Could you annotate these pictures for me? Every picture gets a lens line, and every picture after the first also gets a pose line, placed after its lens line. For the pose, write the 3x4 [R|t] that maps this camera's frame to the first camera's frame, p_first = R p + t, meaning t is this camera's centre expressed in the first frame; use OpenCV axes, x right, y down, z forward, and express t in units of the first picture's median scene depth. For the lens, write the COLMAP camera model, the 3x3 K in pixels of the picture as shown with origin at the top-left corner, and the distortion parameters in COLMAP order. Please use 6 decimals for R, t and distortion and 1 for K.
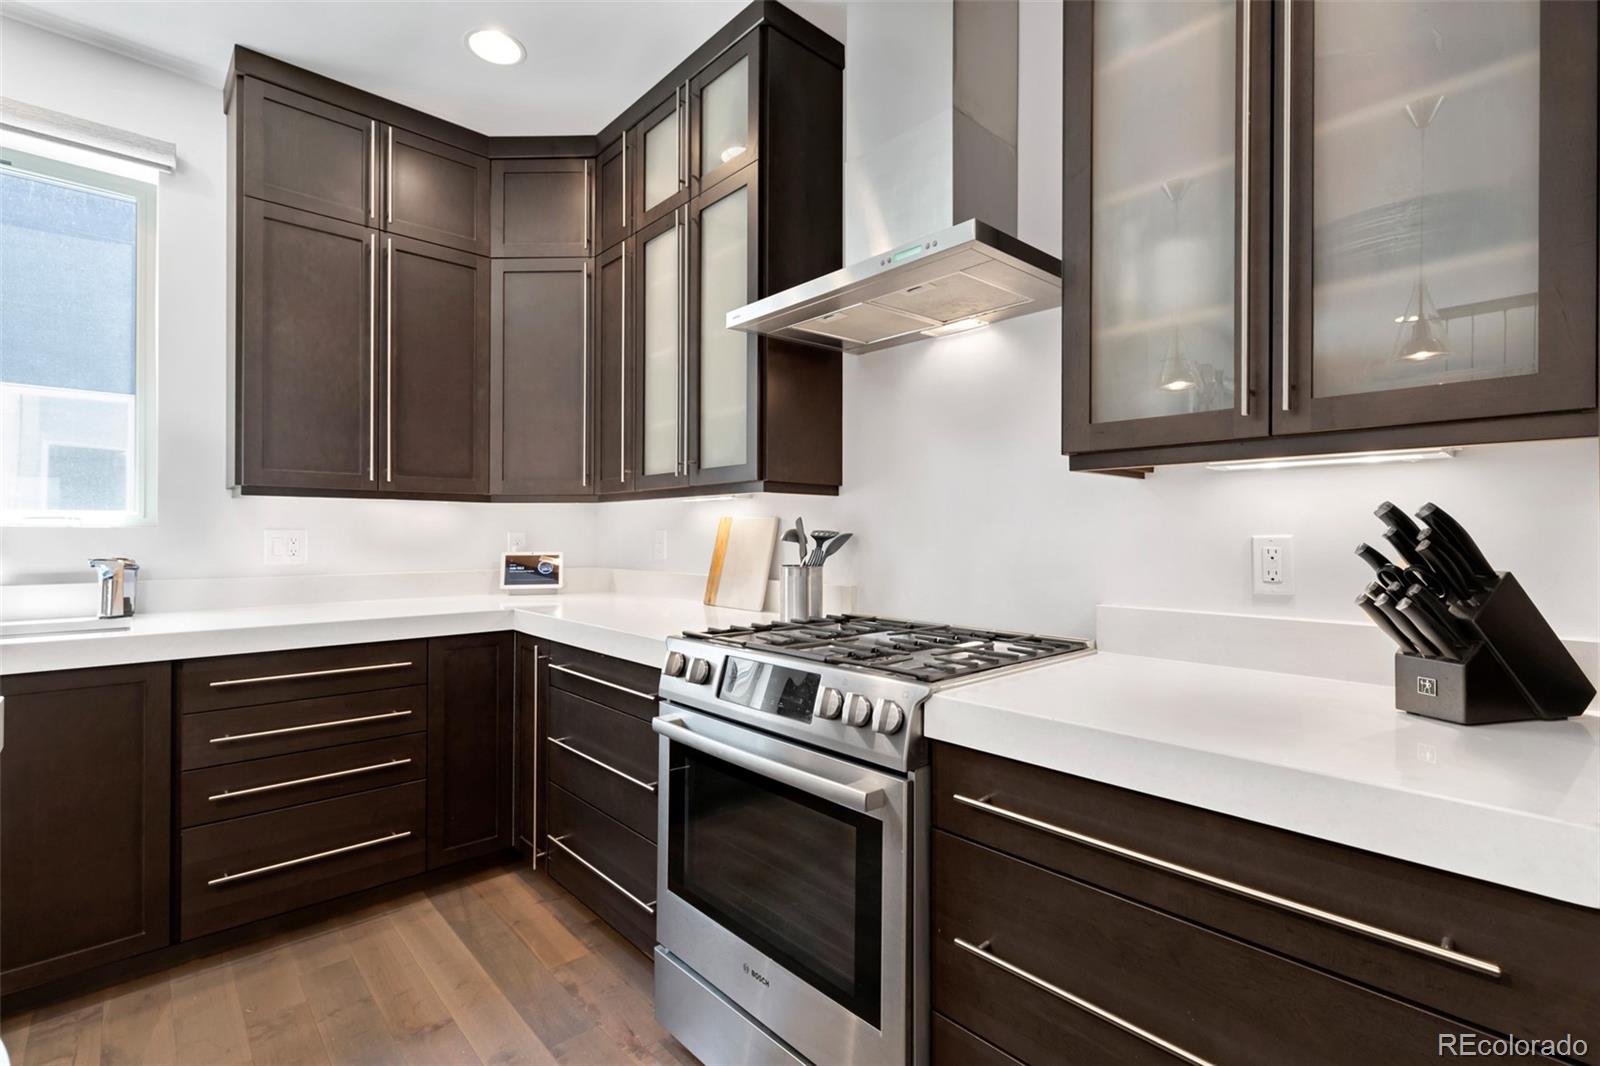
lens RADIAL K [[729.9, 0, 801.9], [0, 729.9, 531.2], [0, 0, 1]] dist [-0.003828, 0.002570]
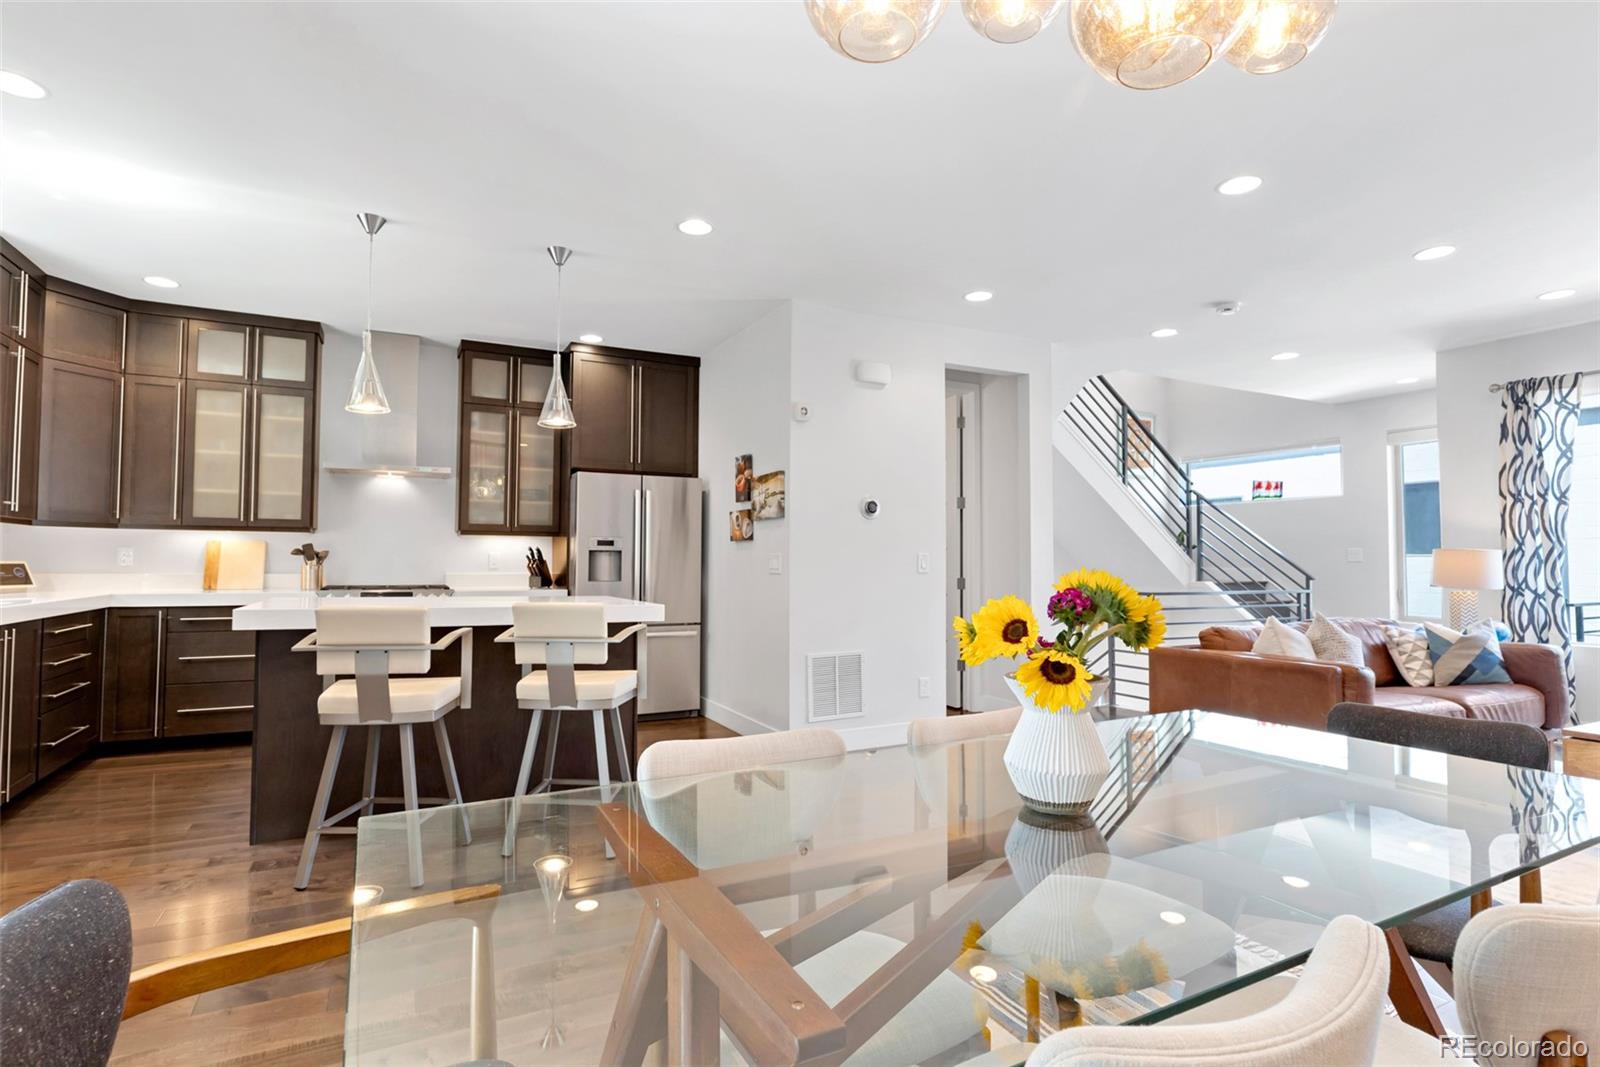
lens RADIAL K [[787.3, 0, 805.5], [0, 787.3, 535.3], [0, 0, 1]] dist [-0.006078, 0.000462]
pose [[0.276698, 0.032063, 0.960422, -1.913444], [-0.008736, 0.999486, -0.030851, 0.017503], [-0.960917, 0.000146, 0.276836, -1.146769]]
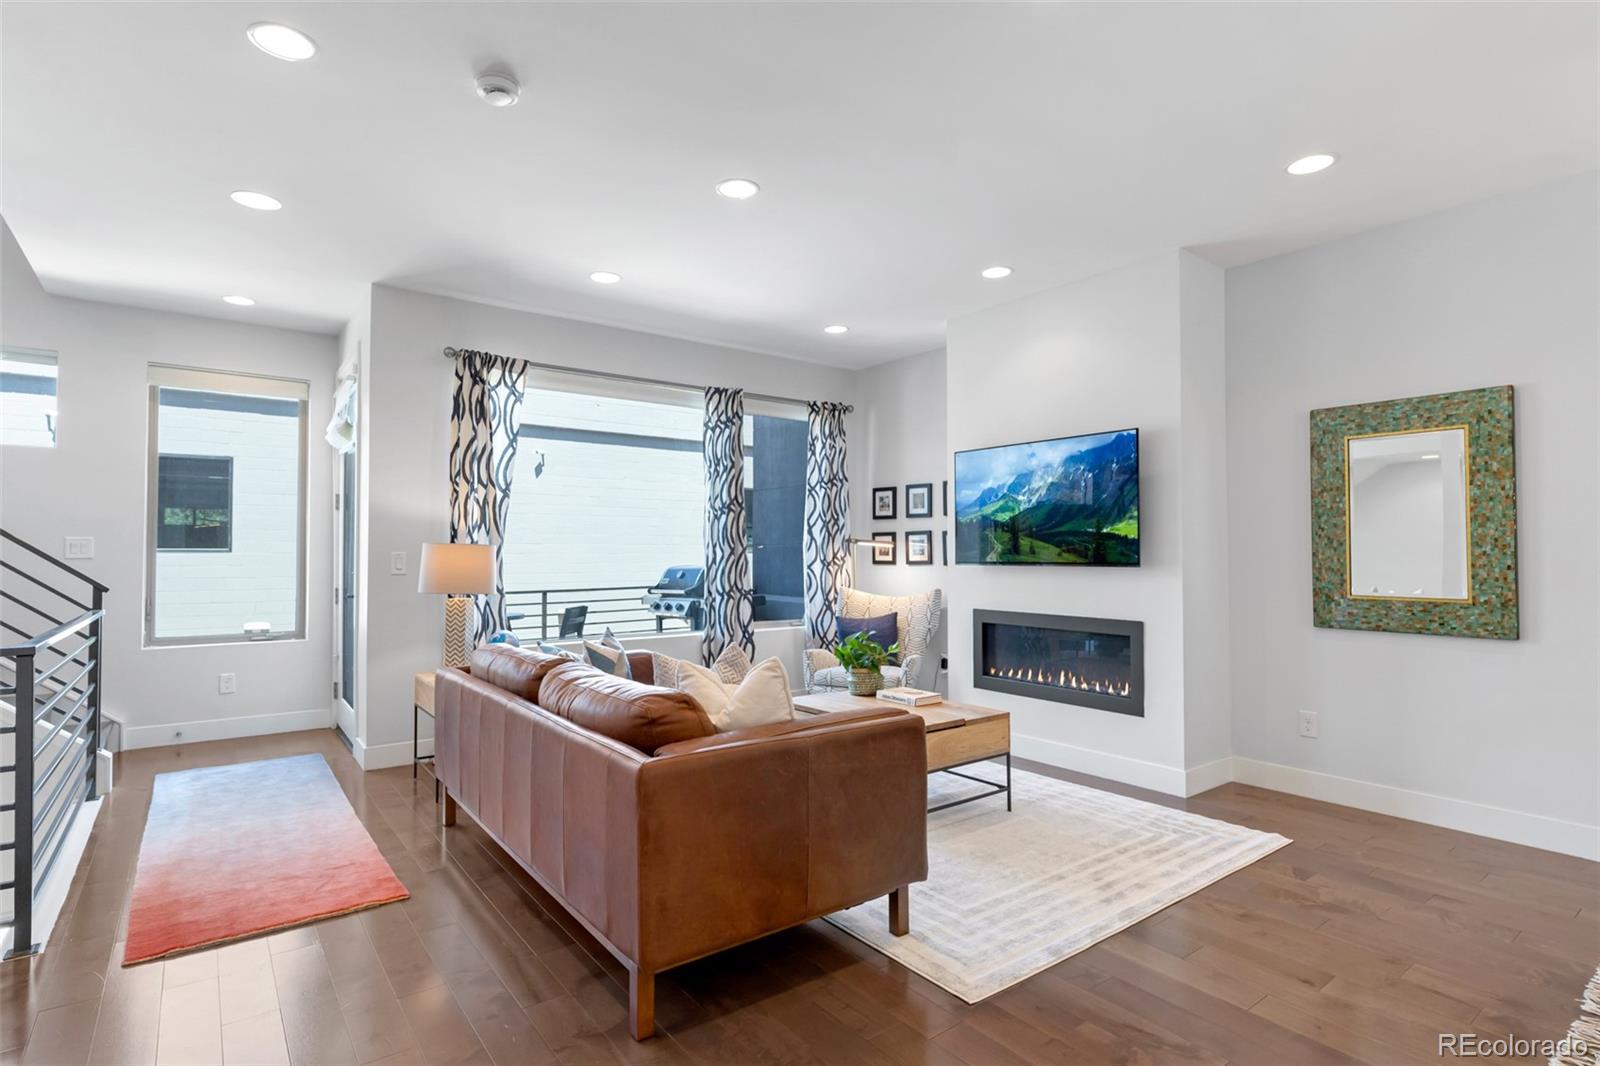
lens RADIAL K [[787.3, 0, 796.9], [0, 787.3, 538.4], [0, 0, 1]] dist [-0.006078, 0.000462]
pose [[-0.994112, 0.000309, 0.108359, -0.093495], [-0.002188, 0.999735, -0.022920, -0.004790], [-0.108337, -0.023022, -0.993848, -0.598189]]
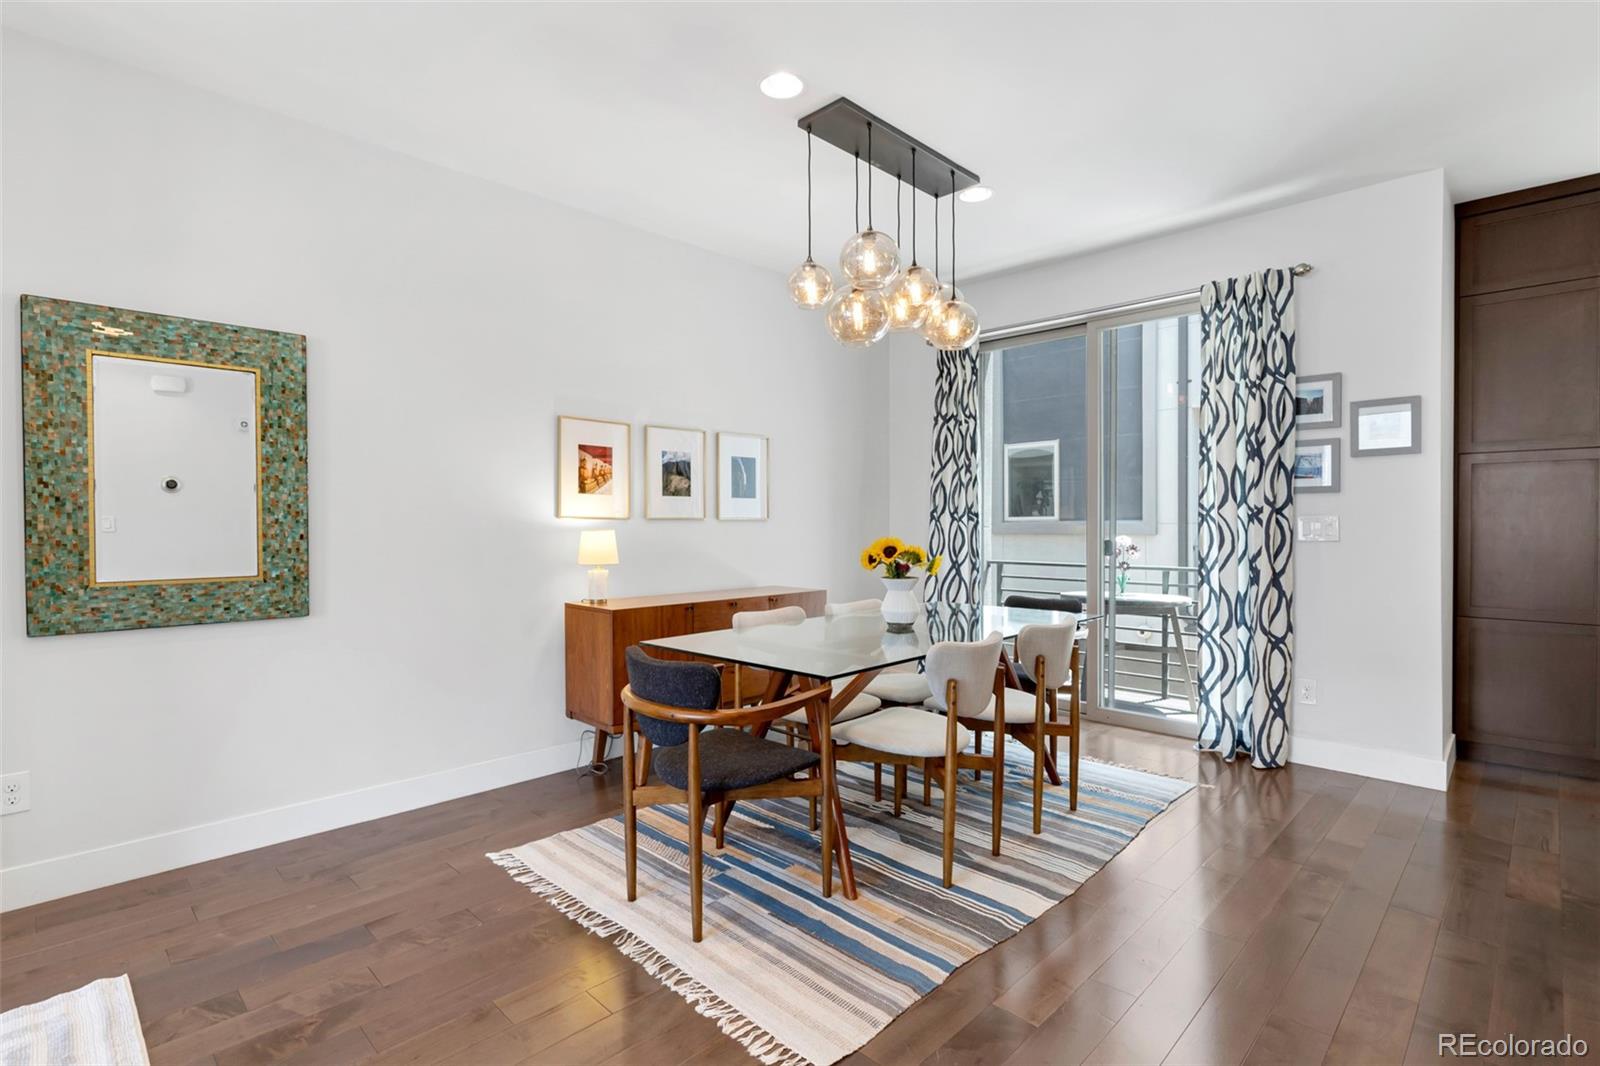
lens RADIAL K [[765.9, 0, 801.8], [0, 765.9, 531.8], [0, 0, 1]] dist [-0.003617, 0.001339]
pose [[0.041231, 0.007766, -0.999119, 0.072111], [0.010216, 0.999914, 0.008193, 0.002700], [0.999097, -0.010545, 0.041148, -1.407821]]
